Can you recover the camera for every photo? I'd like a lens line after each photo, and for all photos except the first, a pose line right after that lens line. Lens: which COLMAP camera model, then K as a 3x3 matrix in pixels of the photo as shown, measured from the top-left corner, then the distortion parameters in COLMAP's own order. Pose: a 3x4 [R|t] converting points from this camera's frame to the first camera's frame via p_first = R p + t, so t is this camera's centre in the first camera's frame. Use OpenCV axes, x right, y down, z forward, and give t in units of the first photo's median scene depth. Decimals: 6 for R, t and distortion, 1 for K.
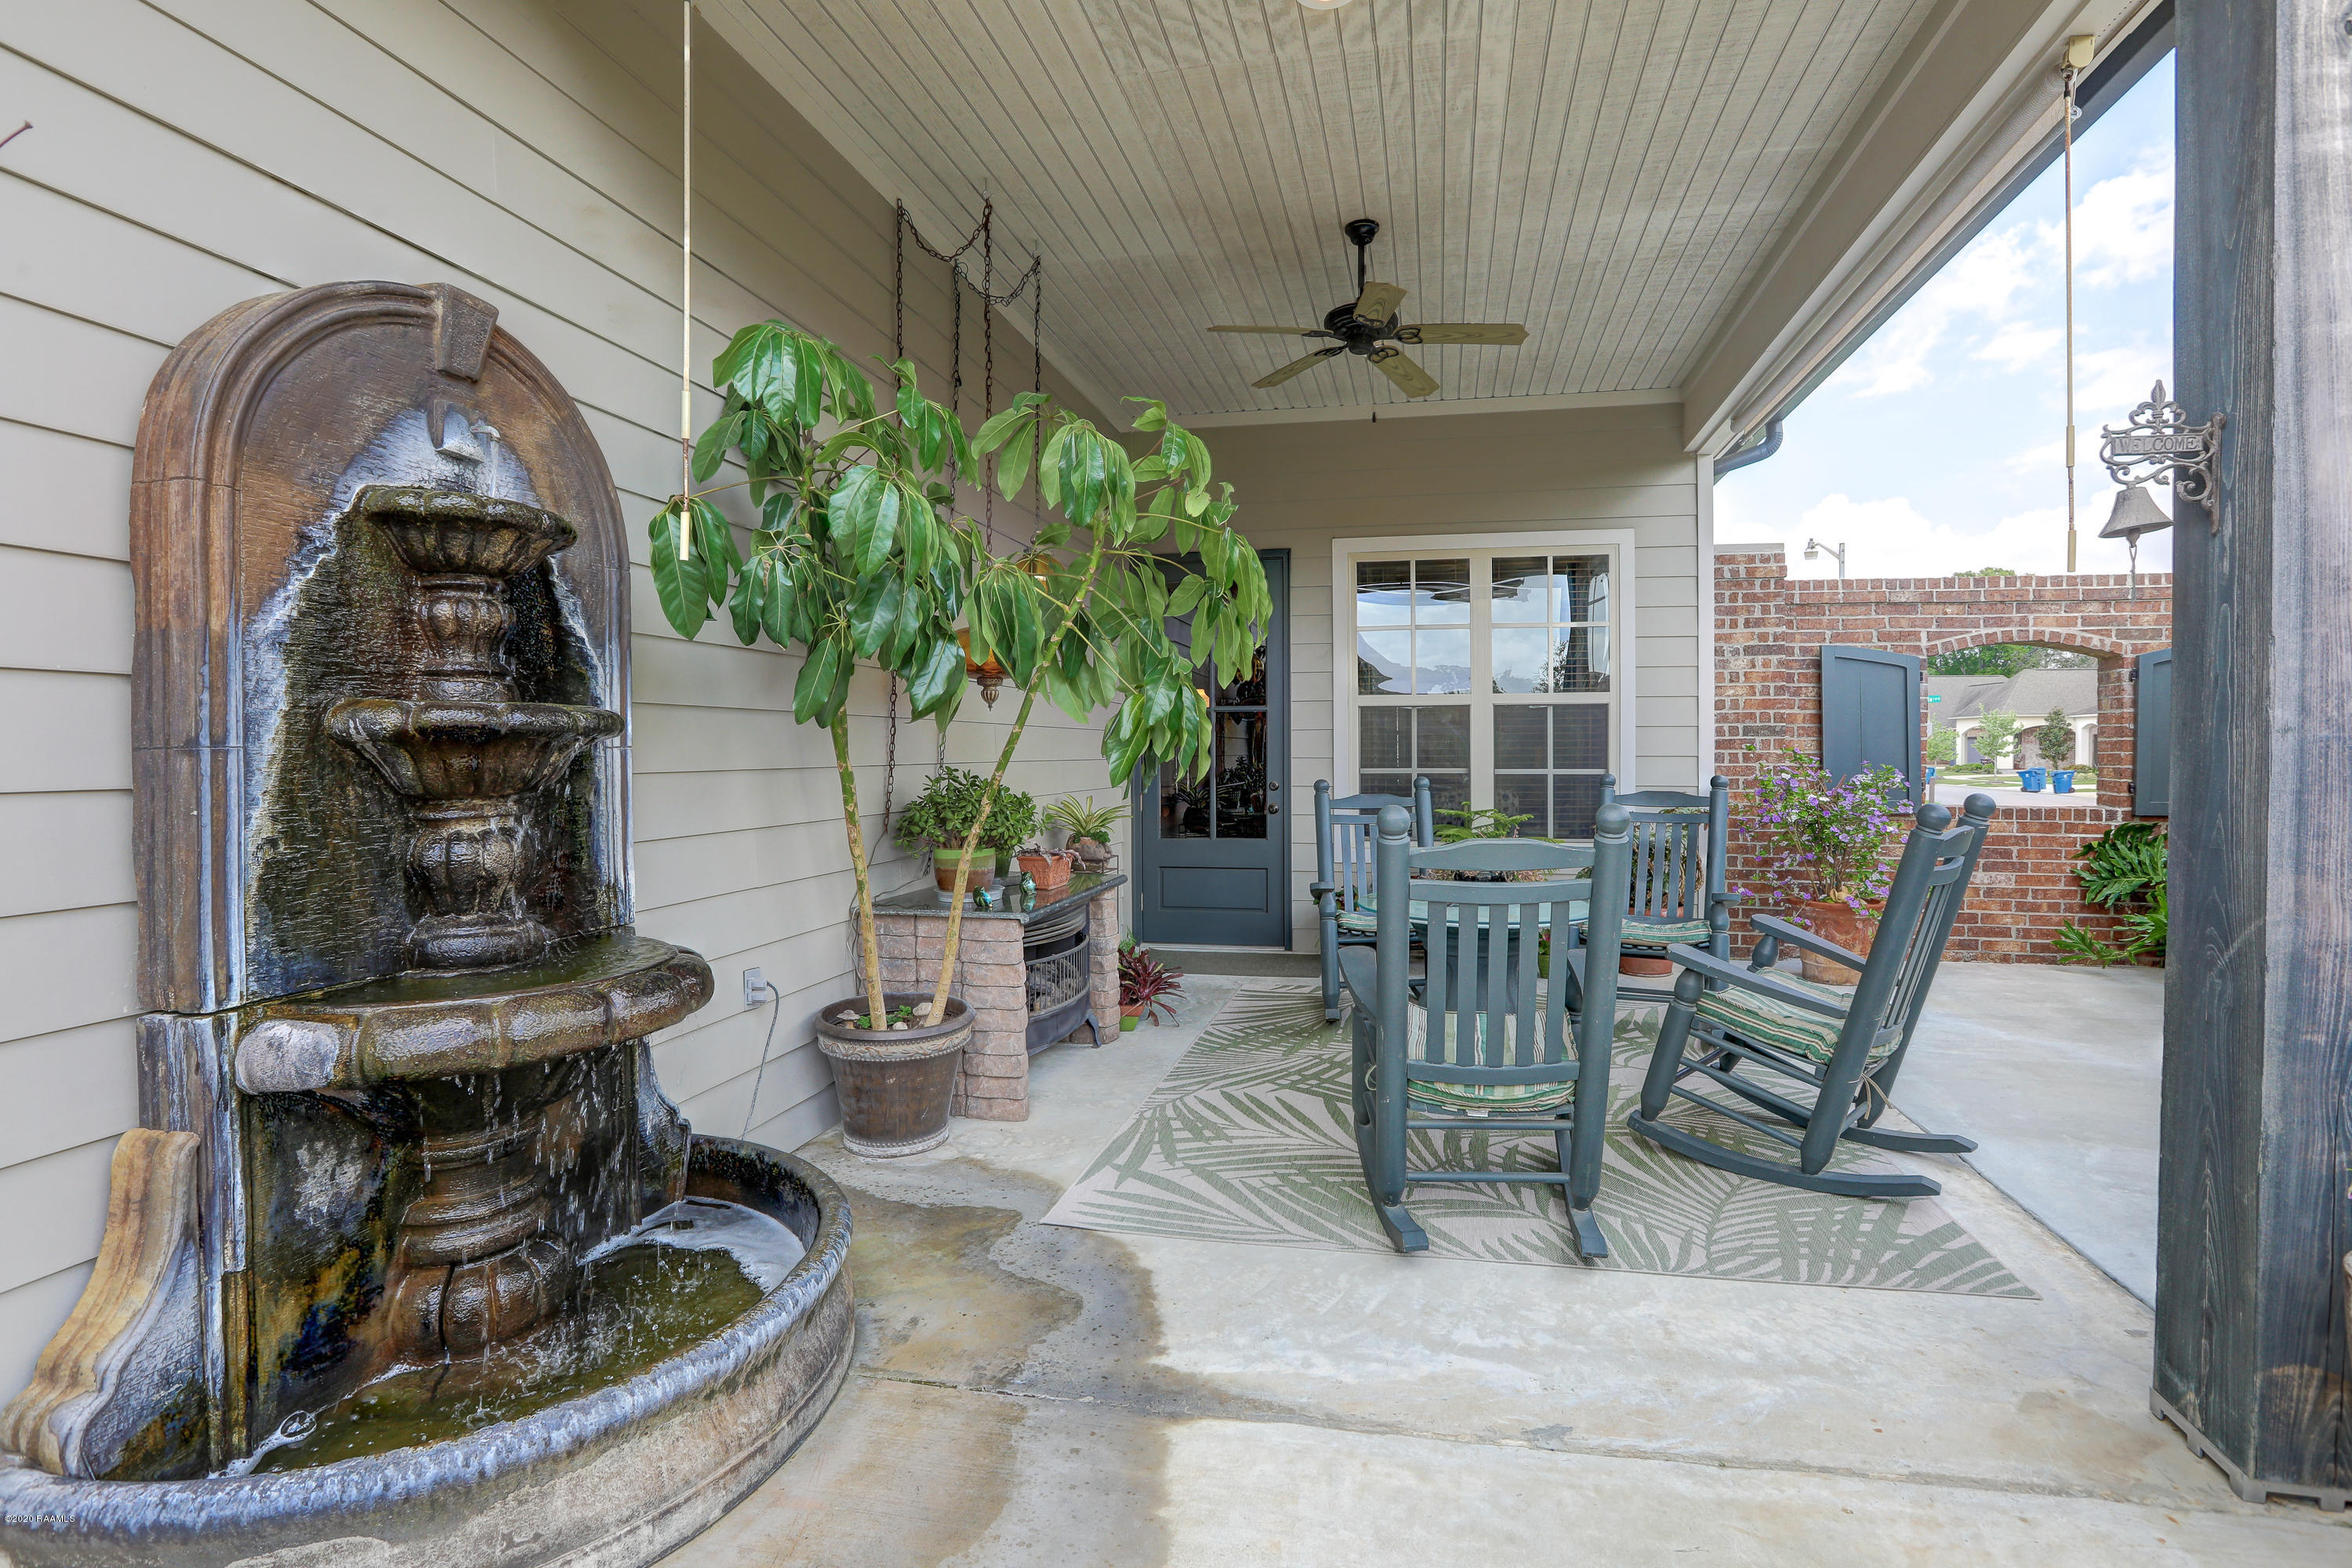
lens RADIAL K [[1098.8, 0, 1220.4], [0, 1098.8, 755.3], [0, 0, 1]] dist [-0.026076, 0.005535]
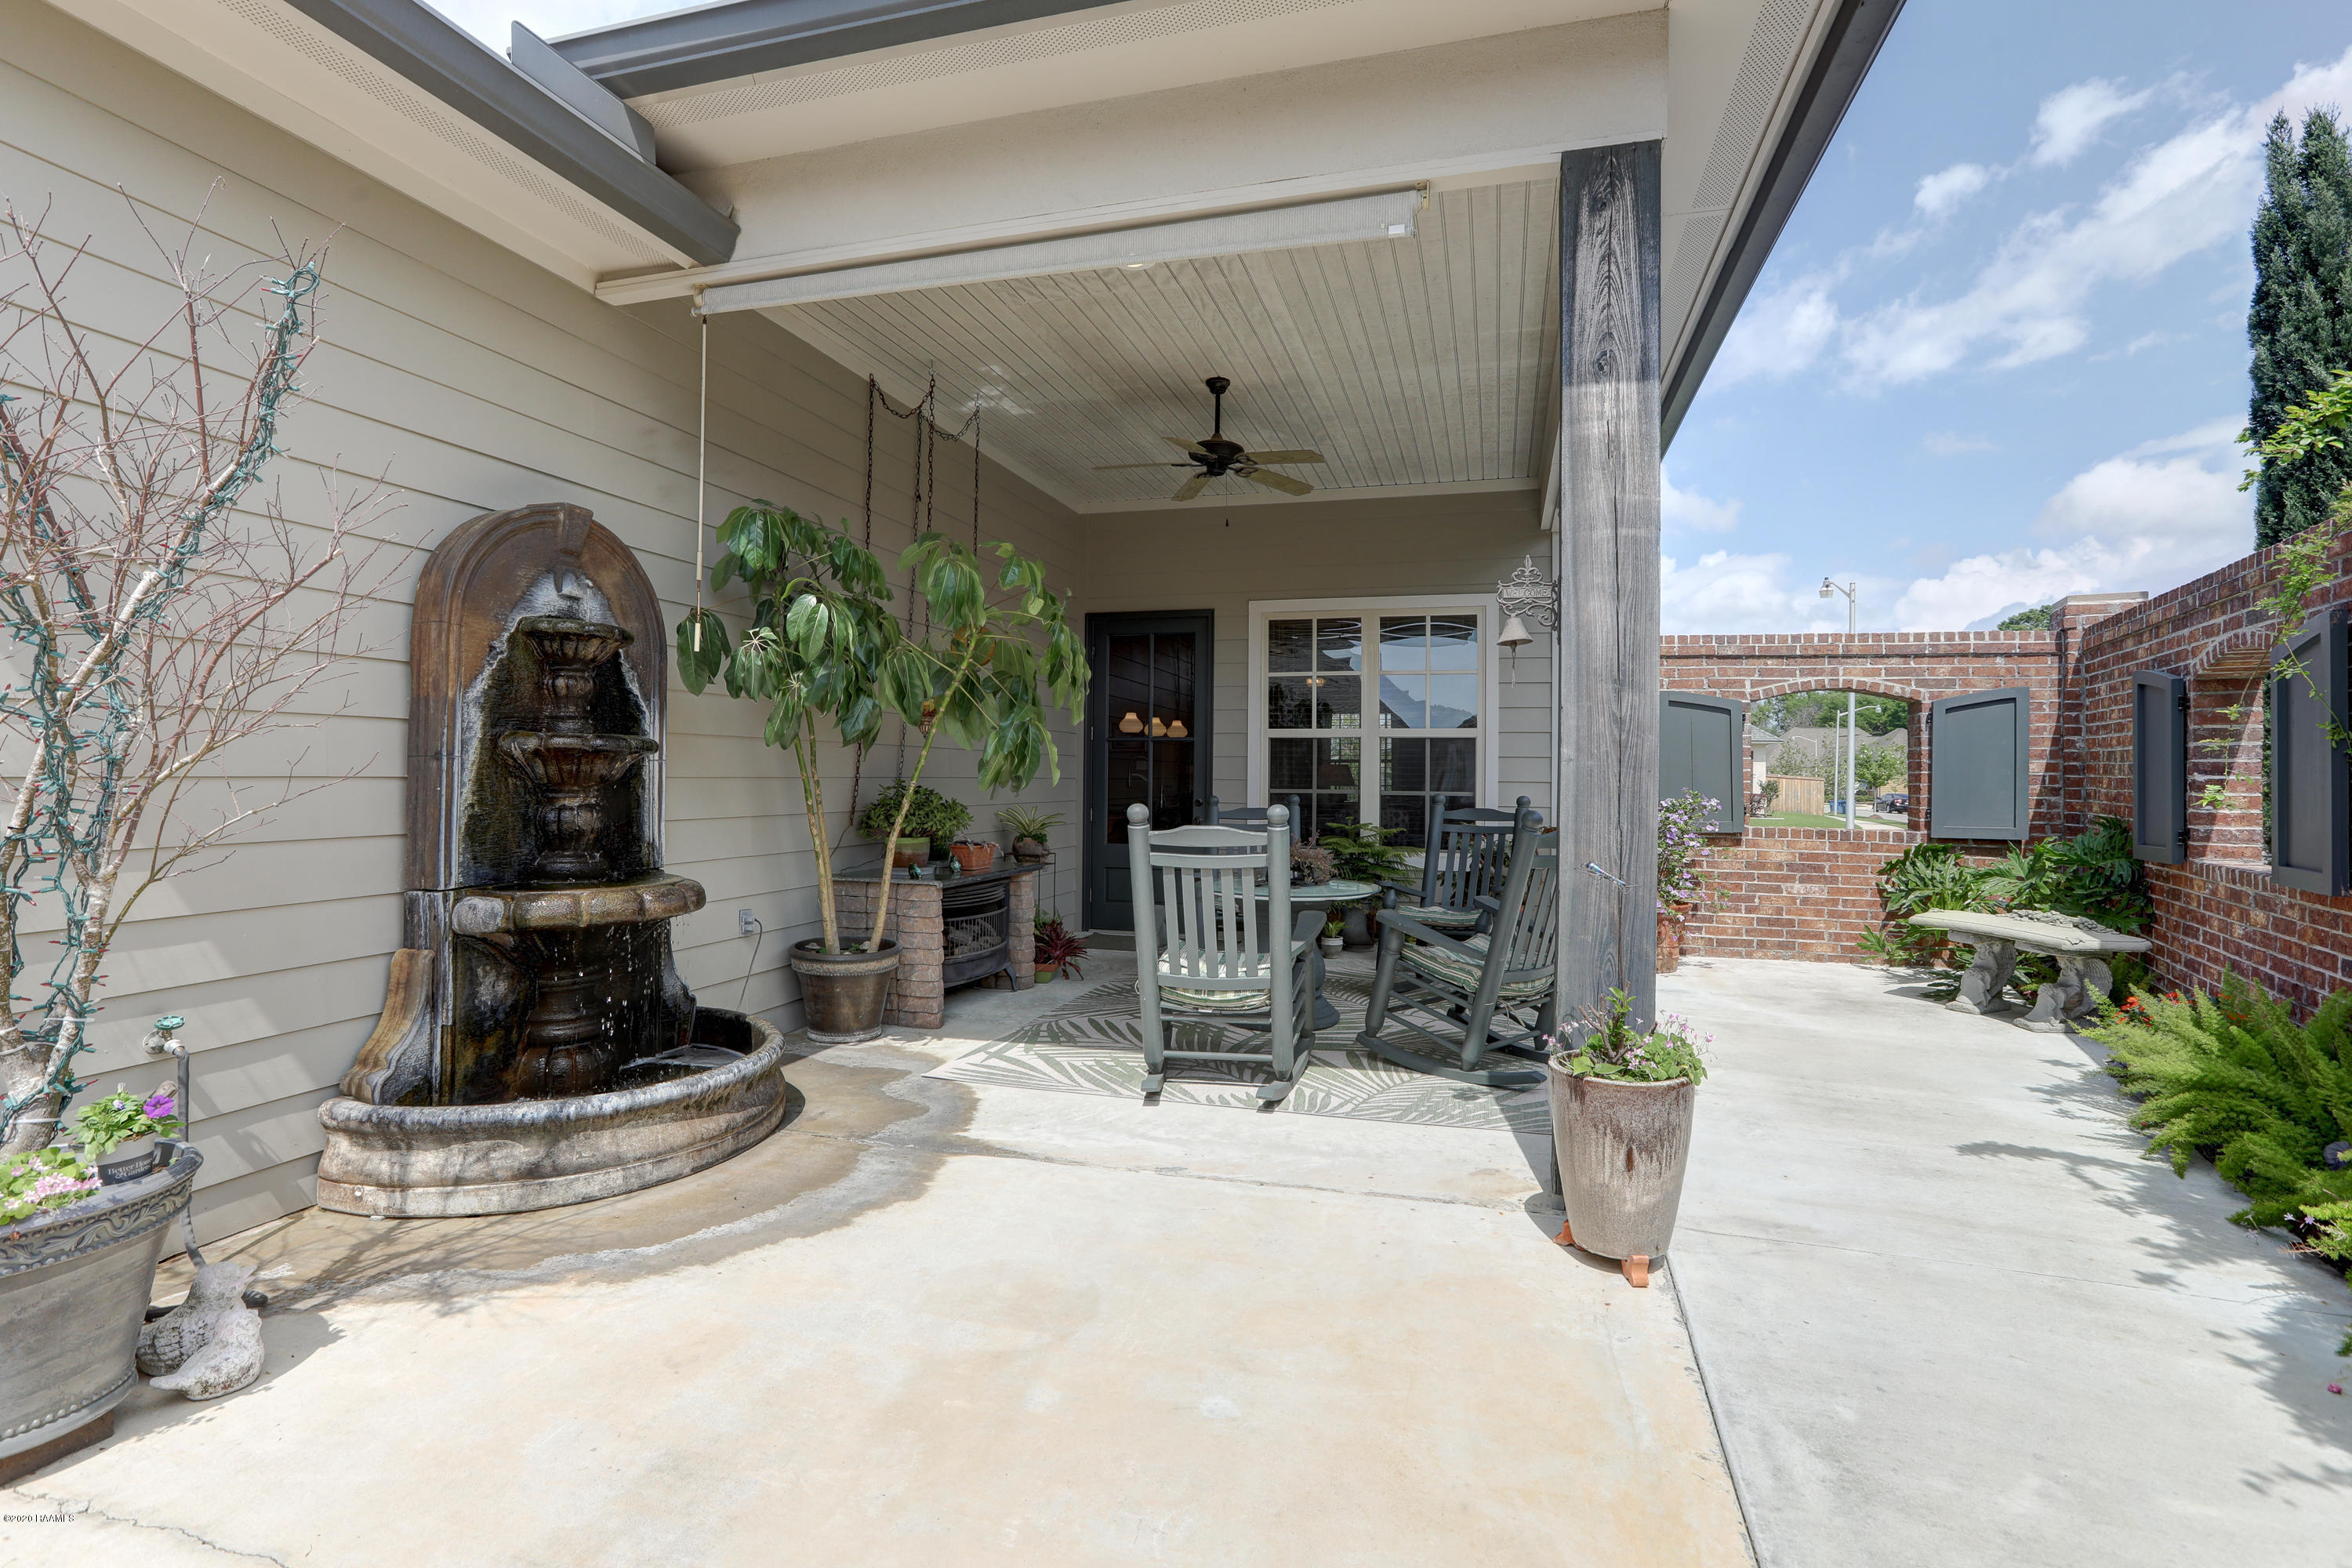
lens RADIAL K [[1098.8, 0, 1233.9], [0, 1098.8, 751.2], [0, 0, 1]] dist [-0.026076, 0.005535]
pose [[0.998812, 0.011809, -0.047283, 0.421249], [-0.013149, 0.999518, -0.028131, 0.014575], [0.046928, 0.028720, 0.998485, -0.644343]]
